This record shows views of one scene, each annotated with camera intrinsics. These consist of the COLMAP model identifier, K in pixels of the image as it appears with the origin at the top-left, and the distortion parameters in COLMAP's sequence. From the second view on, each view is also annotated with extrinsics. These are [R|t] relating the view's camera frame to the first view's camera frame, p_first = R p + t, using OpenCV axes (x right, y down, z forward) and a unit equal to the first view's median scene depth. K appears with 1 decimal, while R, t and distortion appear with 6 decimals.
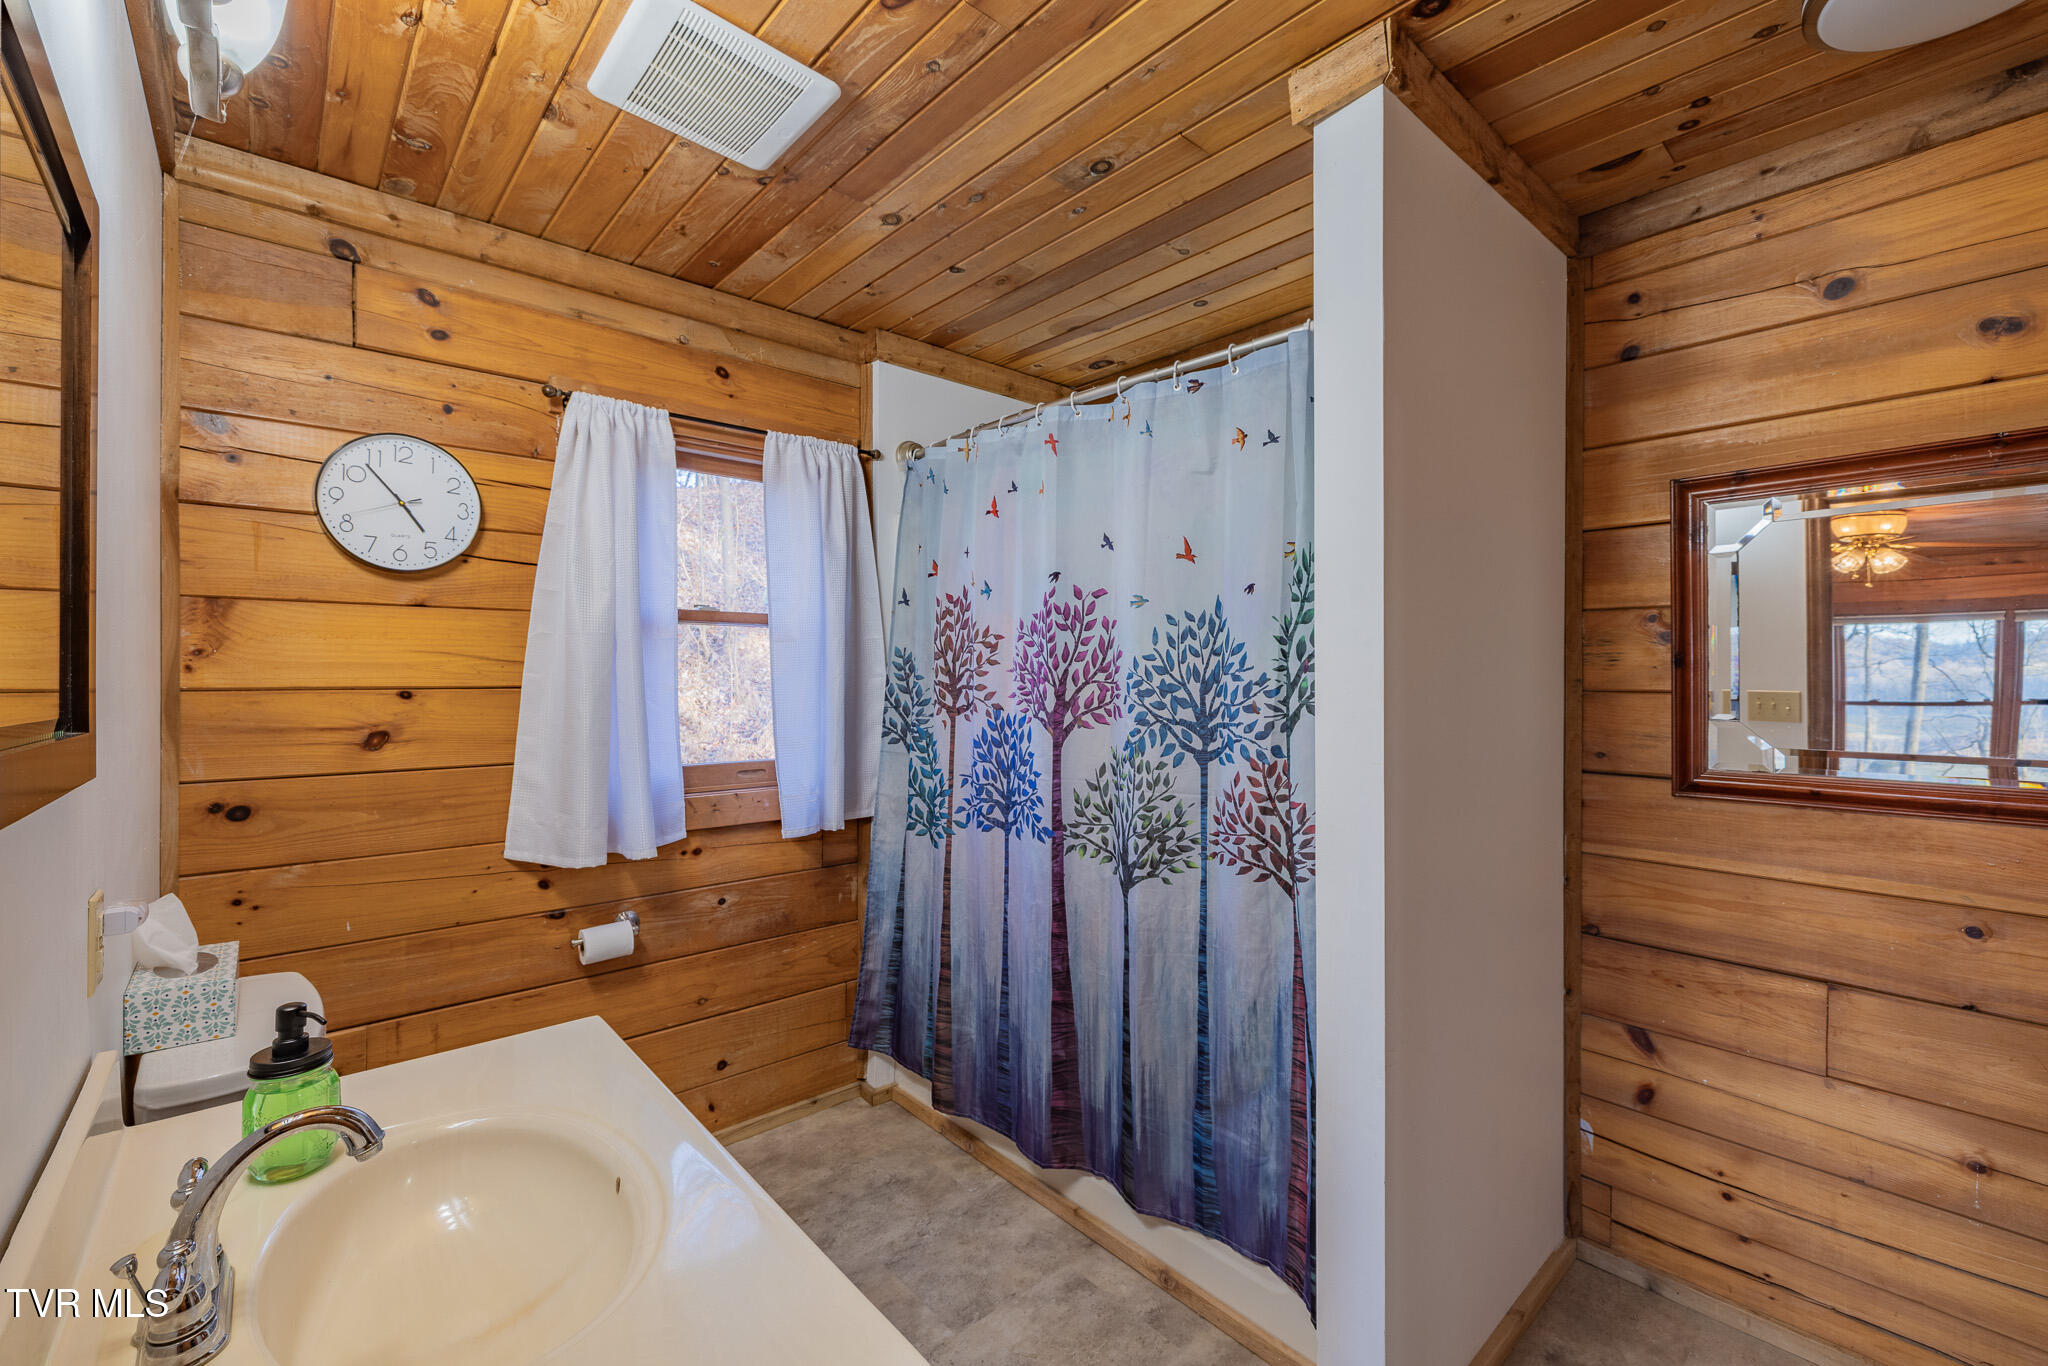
lens RADIAL K [[874.3, 0, 1030.1], [0, 874.3, 679.7], [0, 0, 1]] dist [0.001534, -0.000326]
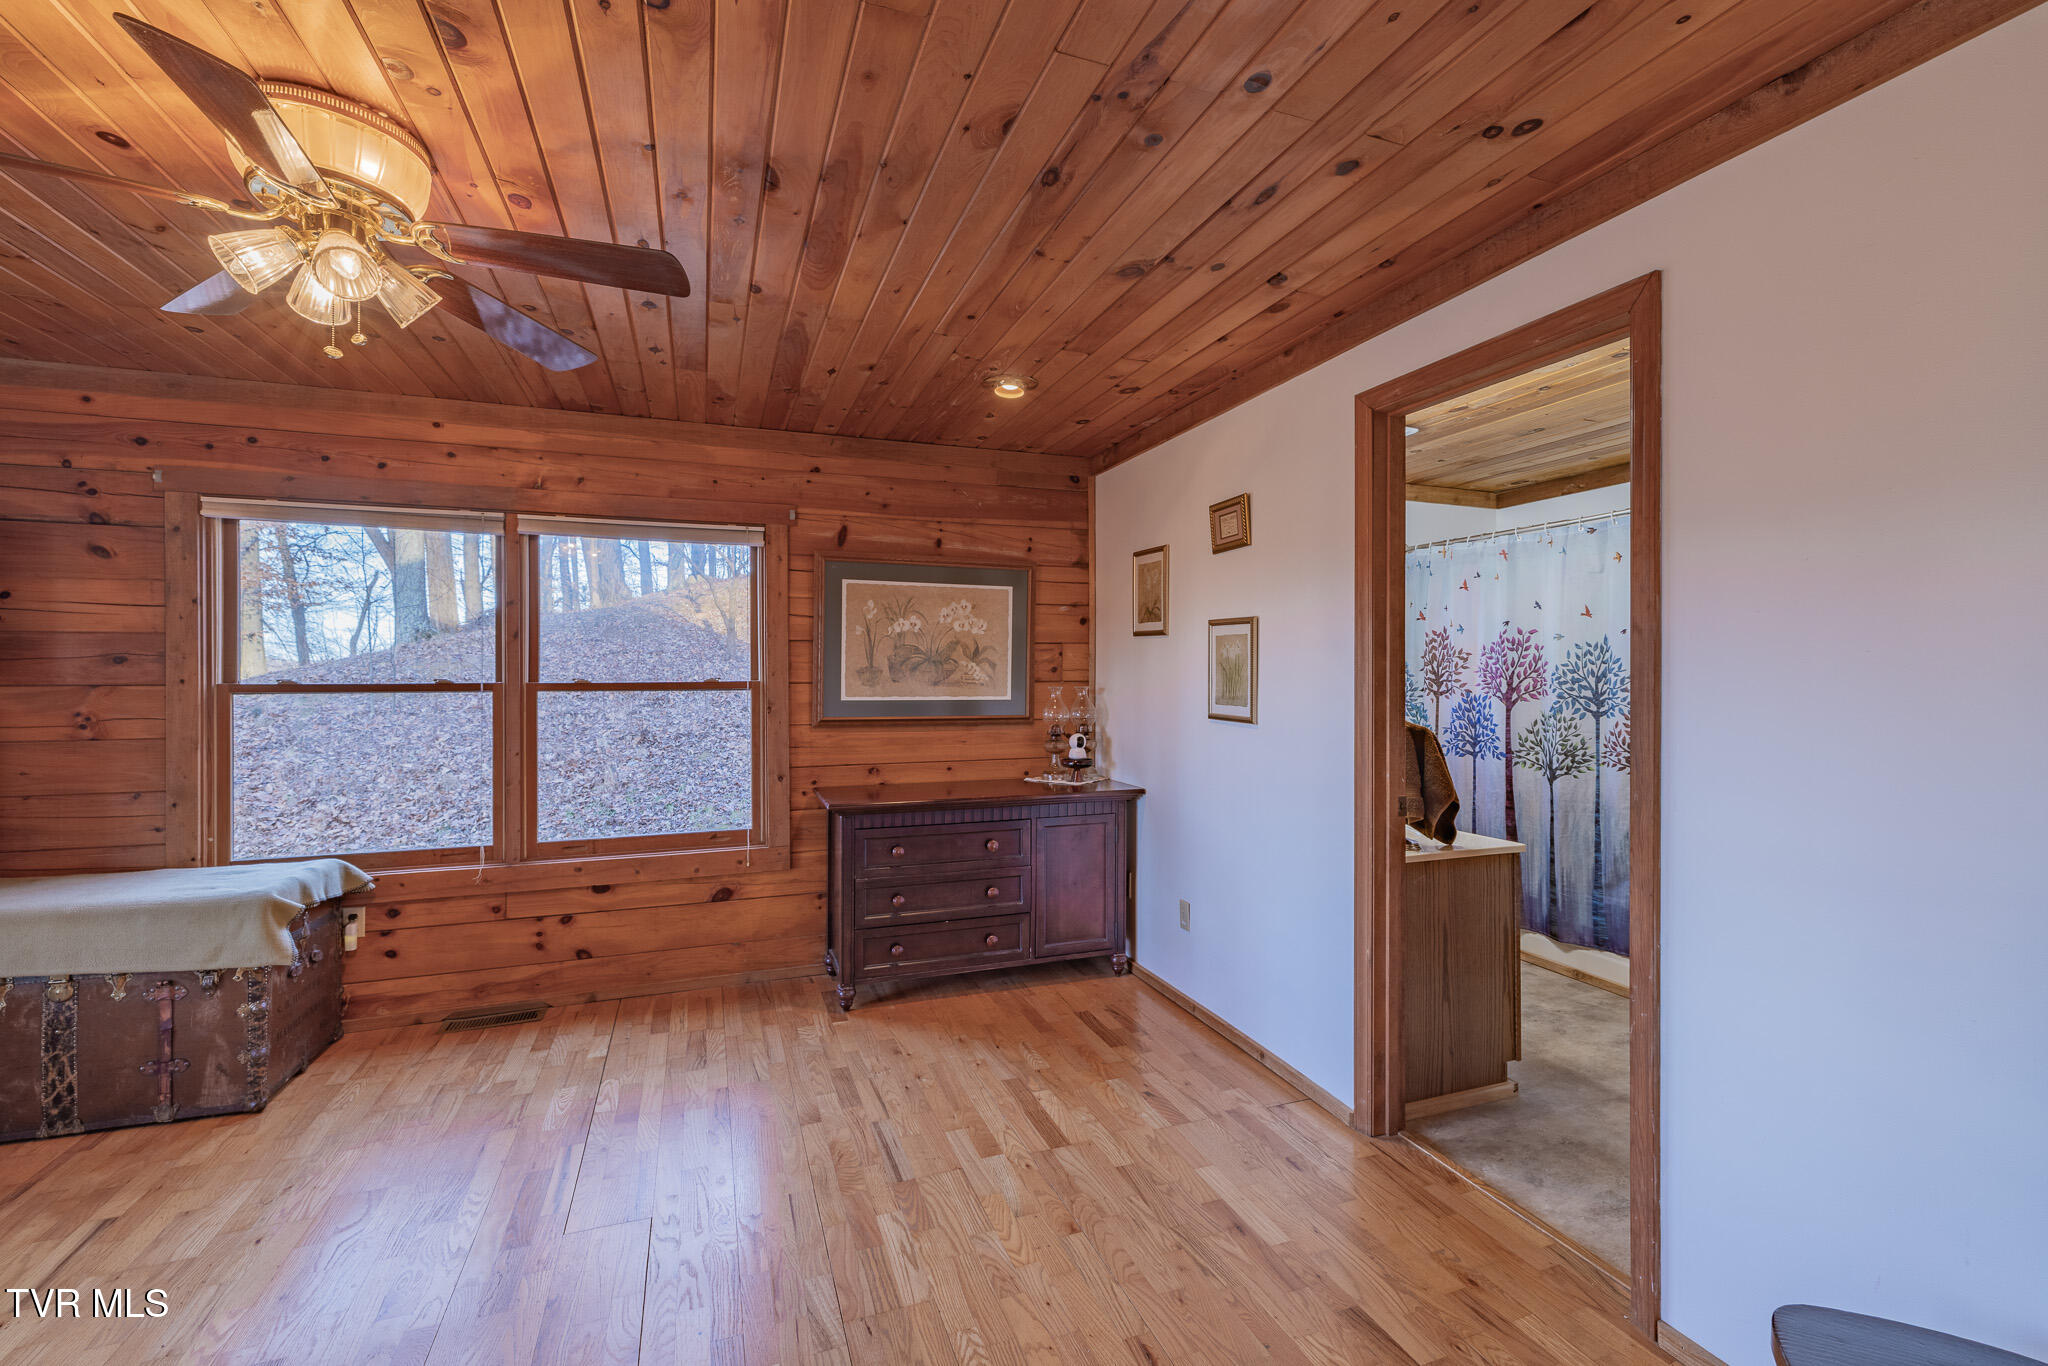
lens RADIAL K [[874.3, 0, 1014.9], [0, 874.3, 674.3], [0, 0, 1]] dist [0.001534, -0.000326]
pose [[0.927805, -0.003929, -0.373045, -0.272831], [0.001996, 0.999983, -0.005567, 0.004266], [0.373060, 0.004421, 0.927797, -1.269970]]
